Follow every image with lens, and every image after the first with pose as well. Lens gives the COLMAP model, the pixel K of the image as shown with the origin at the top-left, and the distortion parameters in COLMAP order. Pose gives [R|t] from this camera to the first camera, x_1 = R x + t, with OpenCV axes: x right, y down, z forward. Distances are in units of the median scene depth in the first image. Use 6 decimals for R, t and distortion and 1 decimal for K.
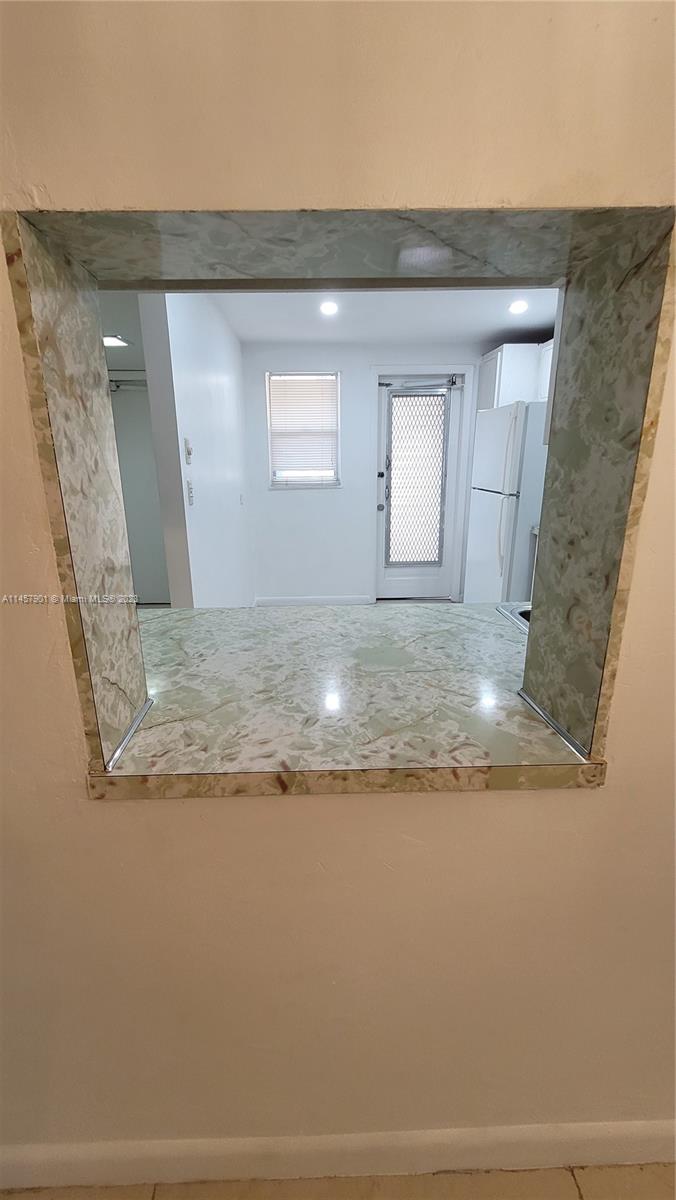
lens RADIAL K [[473.9, 0, 330.2], [0, 473.9, 598.0], [0, 0, 1]] dist [0.002356, 0.000176]
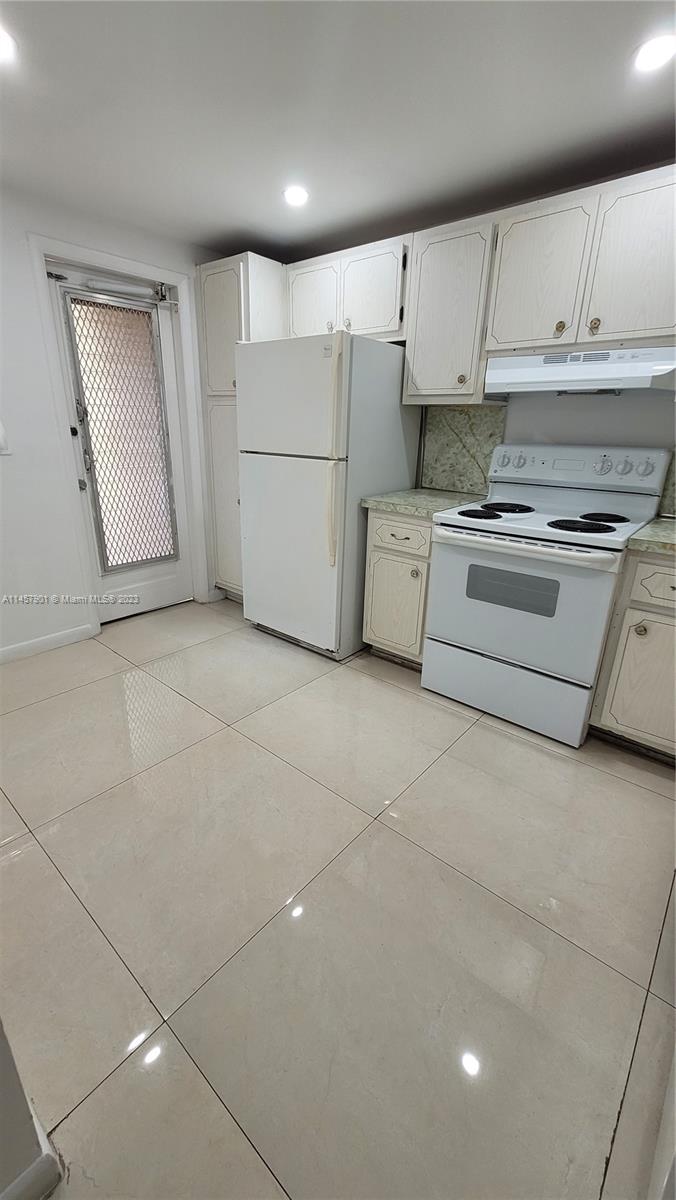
lens RADIAL K [[484.1, 0, 320.0], [0, 484.1, 600.6], [0, 0, 1]] dist [0.003259, 0.000065]
pose [[0.682944, -0.225786, 0.694700, -0.173101], [0.176624, 0.973853, 0.142879, -0.083505], [-0.708796, 0.025123, 0.704966, 0.350298]]
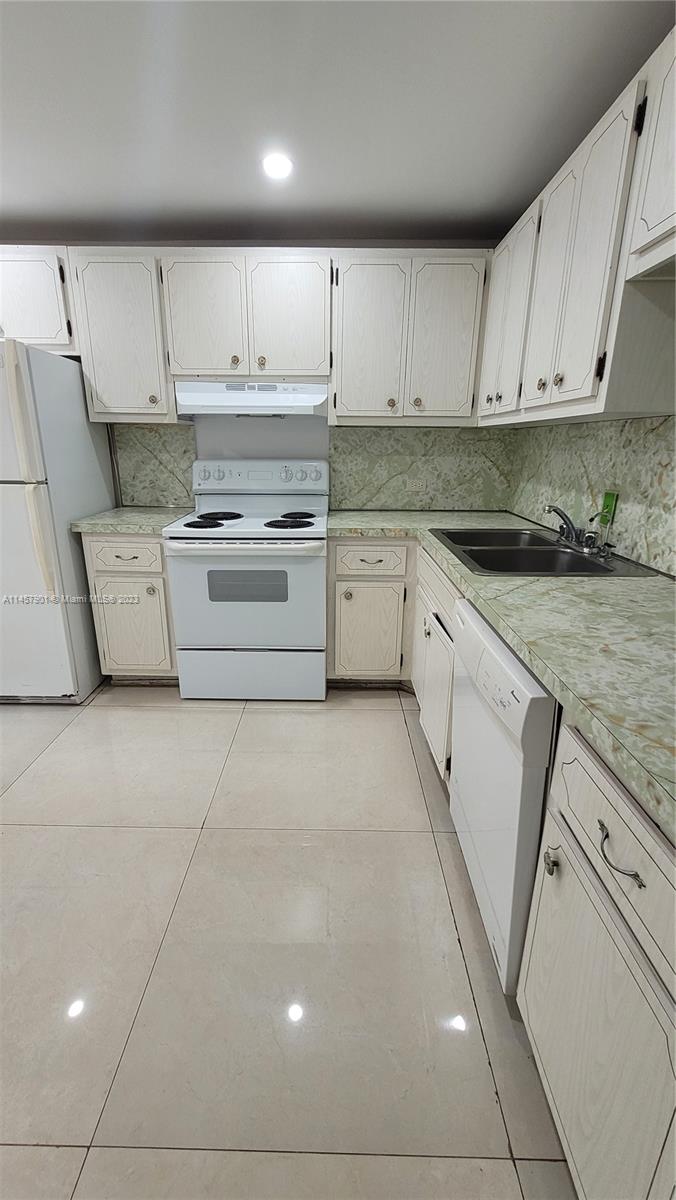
lens RADIAL K [[473.9, 0, 330.2], [0, 473.9, 598.0], [0, 0, 1]] dist [0.002356, 0.000176]
pose [[0.048401, -0.294233, 0.954507, -0.219681], [0.268658, 0.924245, 0.271281, -0.100780], [-0.962019, 0.243306, 0.123783, 0.405625]]
